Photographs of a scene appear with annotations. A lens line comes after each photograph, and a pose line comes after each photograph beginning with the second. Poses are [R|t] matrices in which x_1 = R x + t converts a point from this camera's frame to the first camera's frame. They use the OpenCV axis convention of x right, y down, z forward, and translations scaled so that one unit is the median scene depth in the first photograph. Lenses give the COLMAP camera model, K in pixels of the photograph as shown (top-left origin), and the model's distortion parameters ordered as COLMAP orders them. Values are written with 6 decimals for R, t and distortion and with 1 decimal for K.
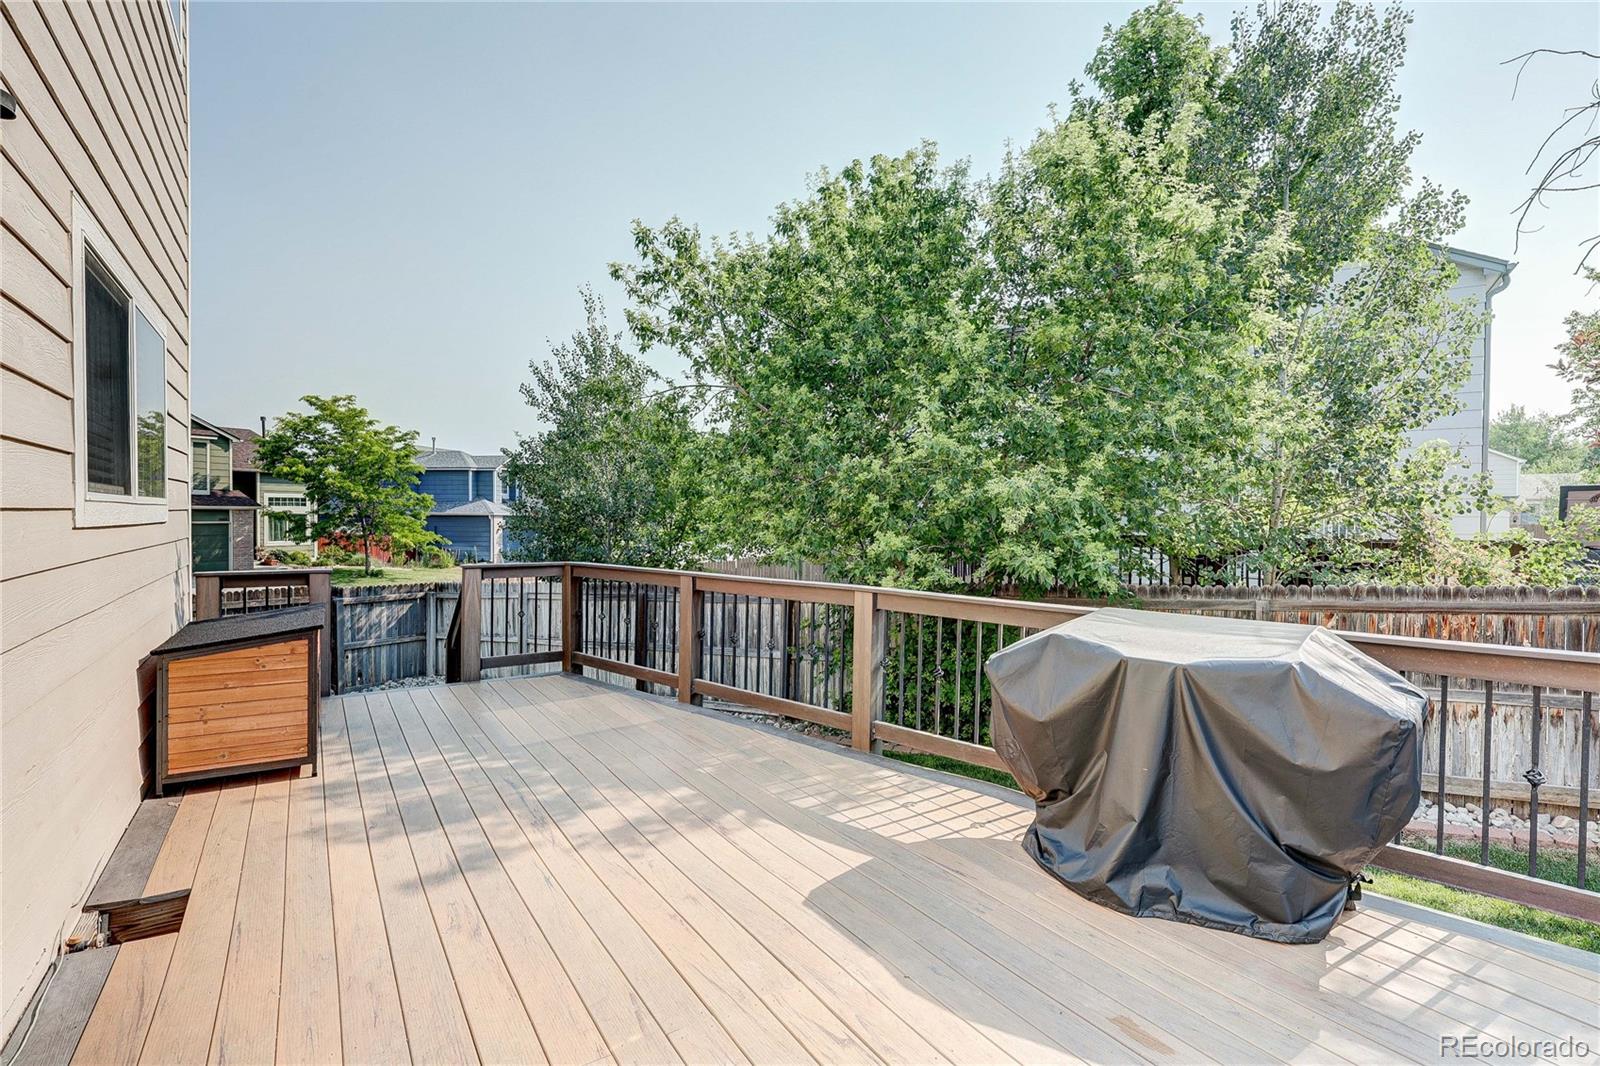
lens RADIAL K [[747.7, 0, 800.0], [0, 747.7, 533.0], [0, 0, 1]] dist [0.001041, 0.000272]
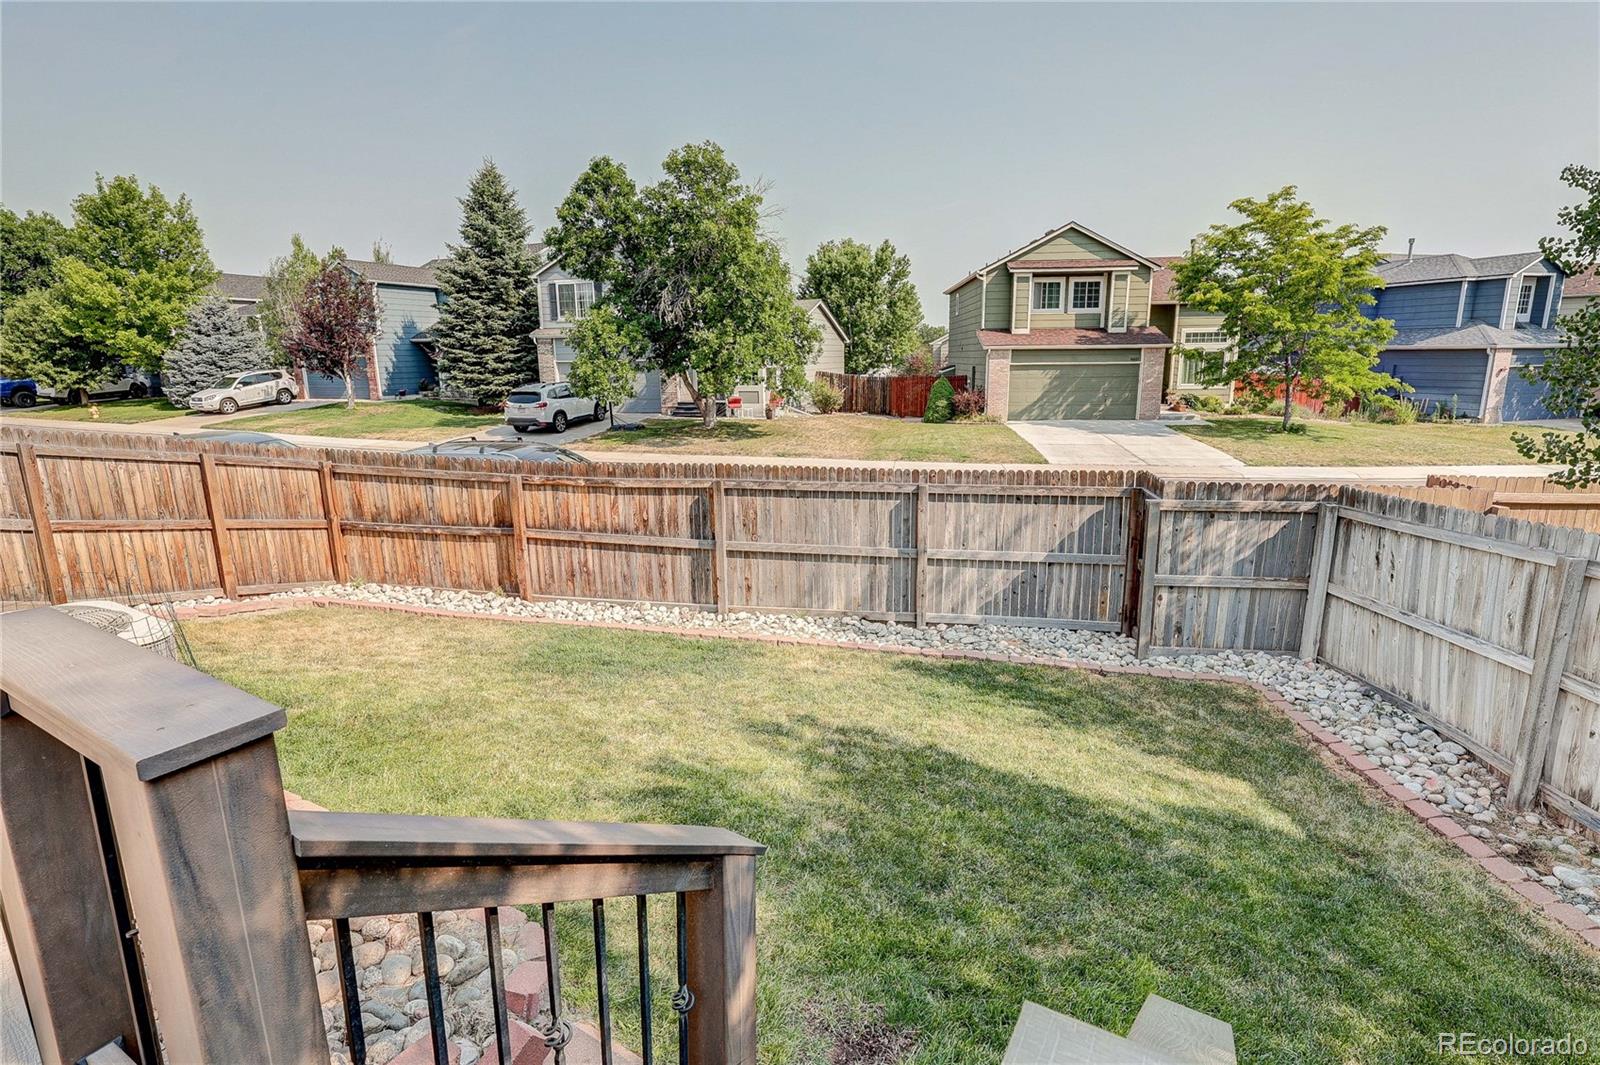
lens RADIAL K [[776.6, 0, 798.2], [0, 776.6, 525.6], [0, 0, 1]] dist [-0.003441, 0.000019]
pose [[0.446742, 0.177912, -0.876794, -0.081729], [-0.002865, 0.980307, 0.197457, -0.004706], [0.894658, -0.085701, 0.438454, 0.192155]]
